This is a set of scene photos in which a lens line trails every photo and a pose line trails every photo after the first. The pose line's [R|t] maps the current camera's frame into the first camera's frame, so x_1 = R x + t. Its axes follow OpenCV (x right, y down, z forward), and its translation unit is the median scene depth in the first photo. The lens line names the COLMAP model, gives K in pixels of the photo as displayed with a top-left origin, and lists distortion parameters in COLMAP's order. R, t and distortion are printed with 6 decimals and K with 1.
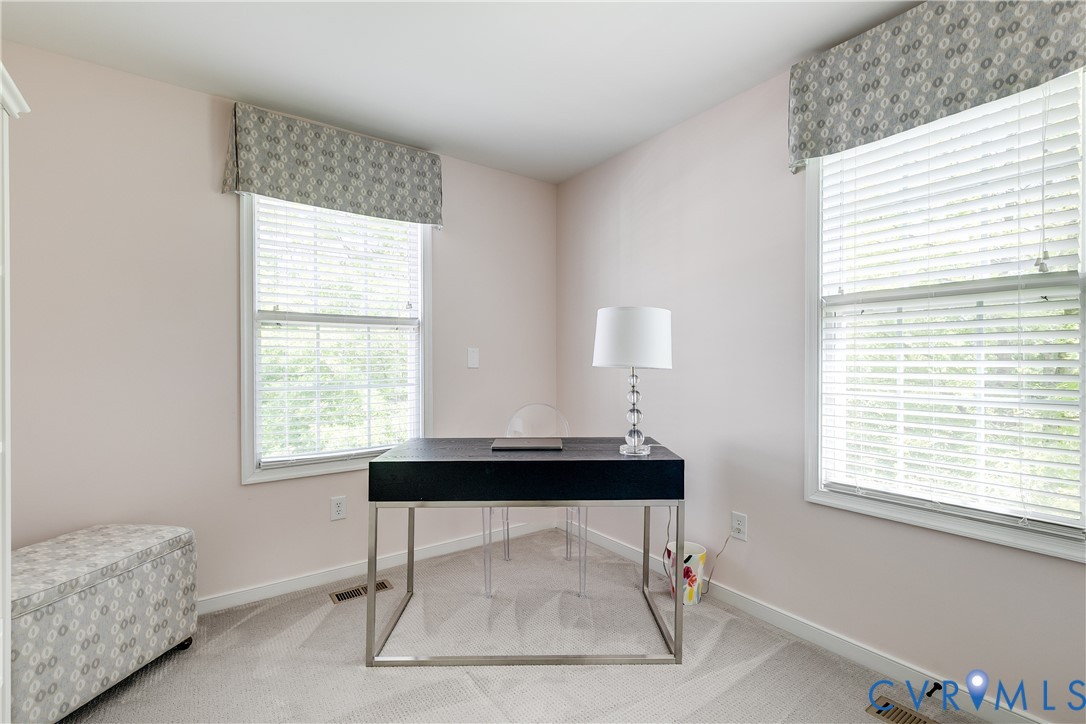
lens RADIAL K [[492.9, 0, 547.9], [0, 492.9, 369.7], [0, 0, 1]] dist [0.014951, -0.001144]
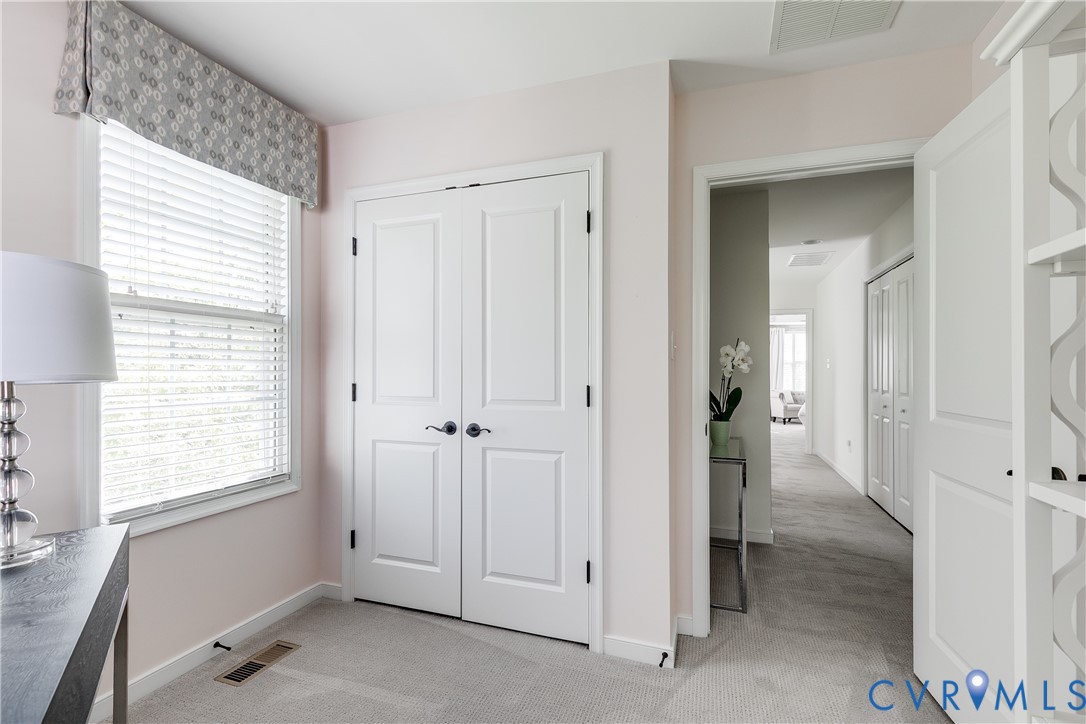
lens RADIAL K [[492.9, 0, 548.7], [0, 492.9, 378.9], [0, 0, 1]] dist [0.014951, -0.001144]
pose [[-0.560982, -0.016957, 0.827654, -0.608147], [0.008799, 0.999612, 0.026444, -0.021321], [-0.827781, 0.022117, -0.560615, 0.953413]]
